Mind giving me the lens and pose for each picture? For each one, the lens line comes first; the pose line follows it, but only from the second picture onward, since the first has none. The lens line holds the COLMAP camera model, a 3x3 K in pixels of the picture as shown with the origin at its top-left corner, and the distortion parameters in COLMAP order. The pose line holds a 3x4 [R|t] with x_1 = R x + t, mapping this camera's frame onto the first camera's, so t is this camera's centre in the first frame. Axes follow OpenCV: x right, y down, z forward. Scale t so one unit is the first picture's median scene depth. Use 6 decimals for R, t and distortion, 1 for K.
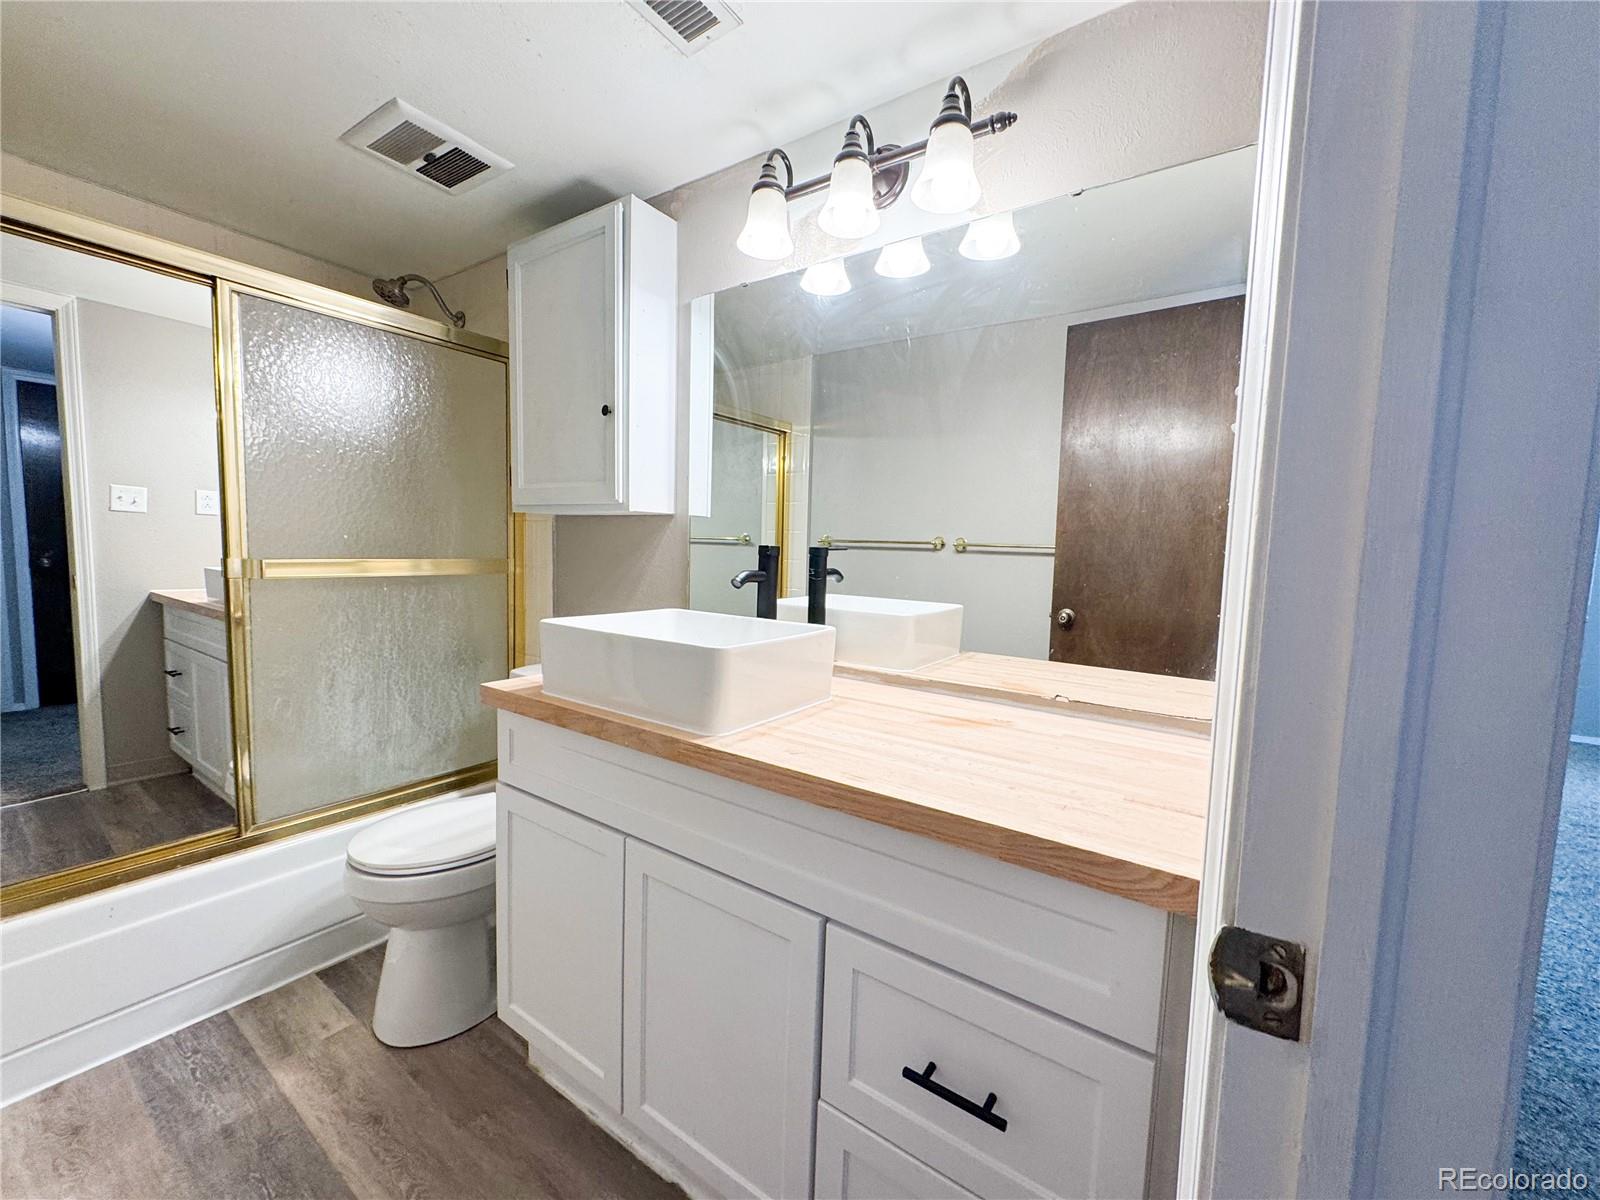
lens RADIAL K [[638.5, 0, 800.0], [0, 638.5, 600.0], [0, 0, 1]] dist [-0.002916, -0.000146]
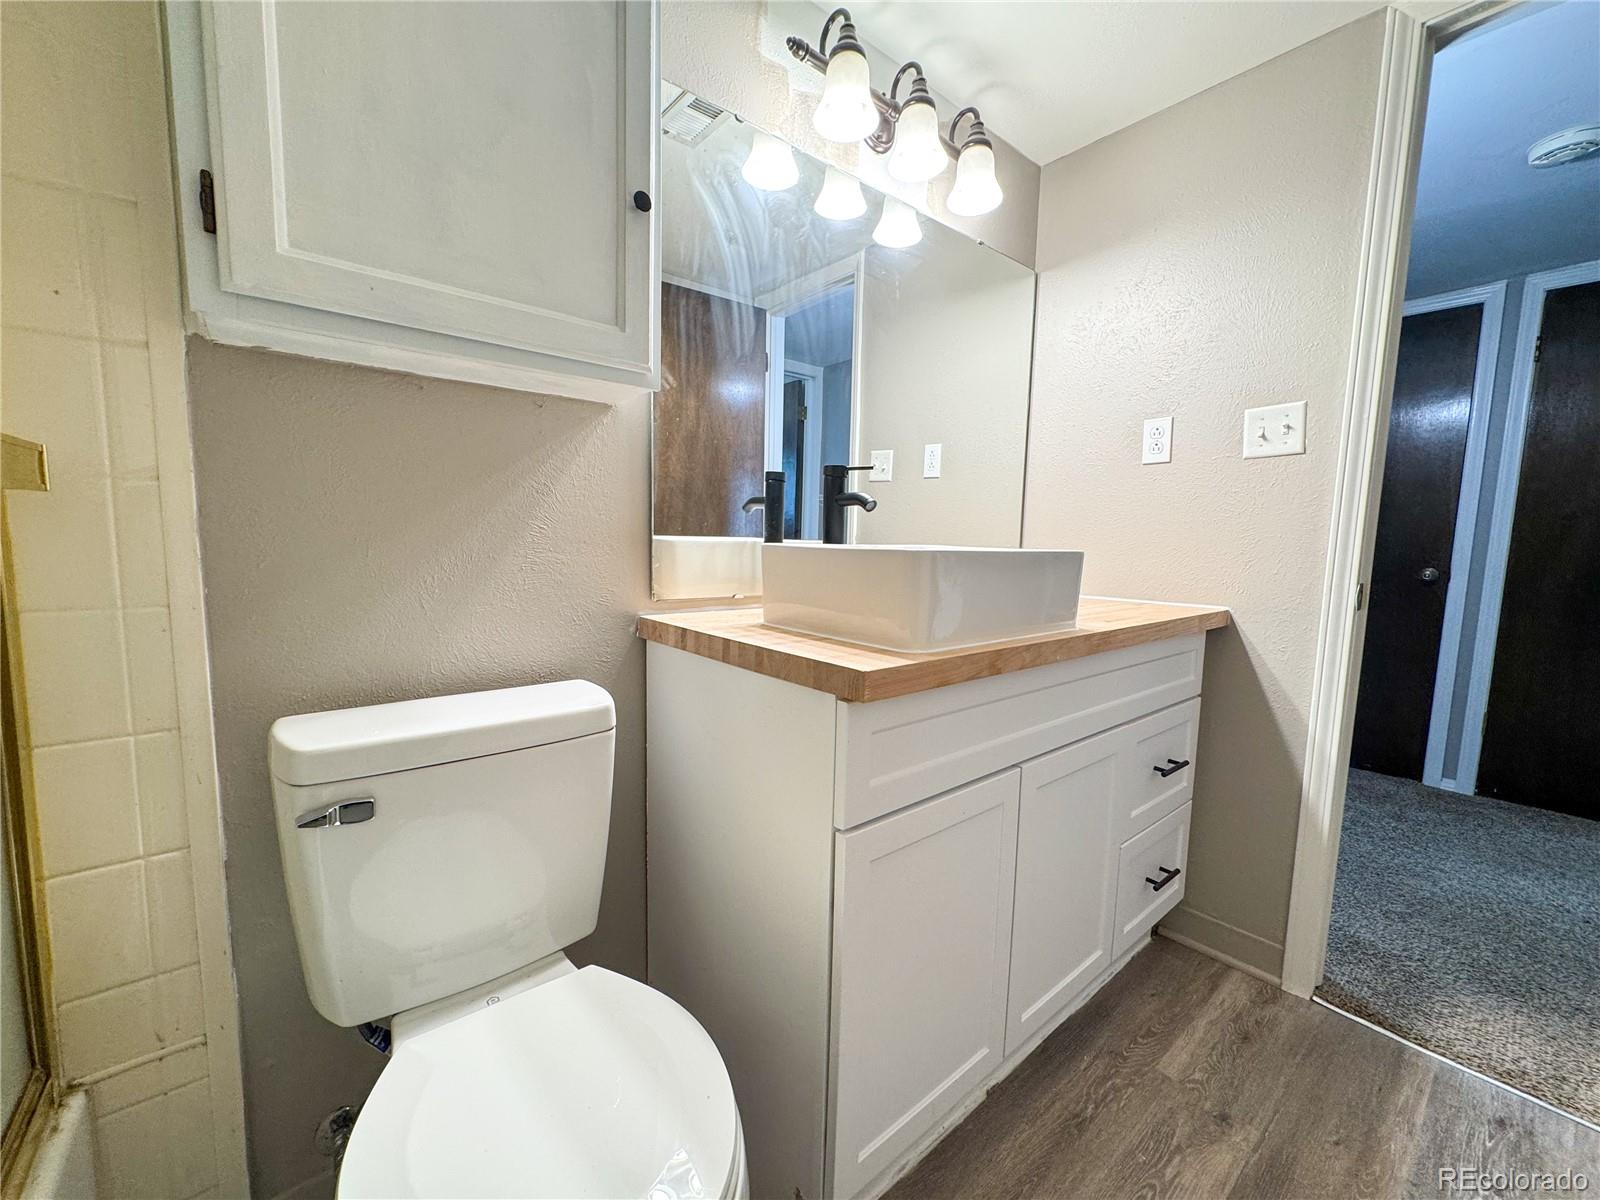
lens RADIAL K [[638.5, 0, 800.0], [0, 638.5, 600.0], [0, 0, 1]] dist [-0.002916, -0.000146]
pose [[0.266461, -0.119027, 0.956468, -0.982910], [0.063528, 0.992357, 0.105795, 0.003921], [-0.961750, 0.032572, 0.271985, 0.834074]]
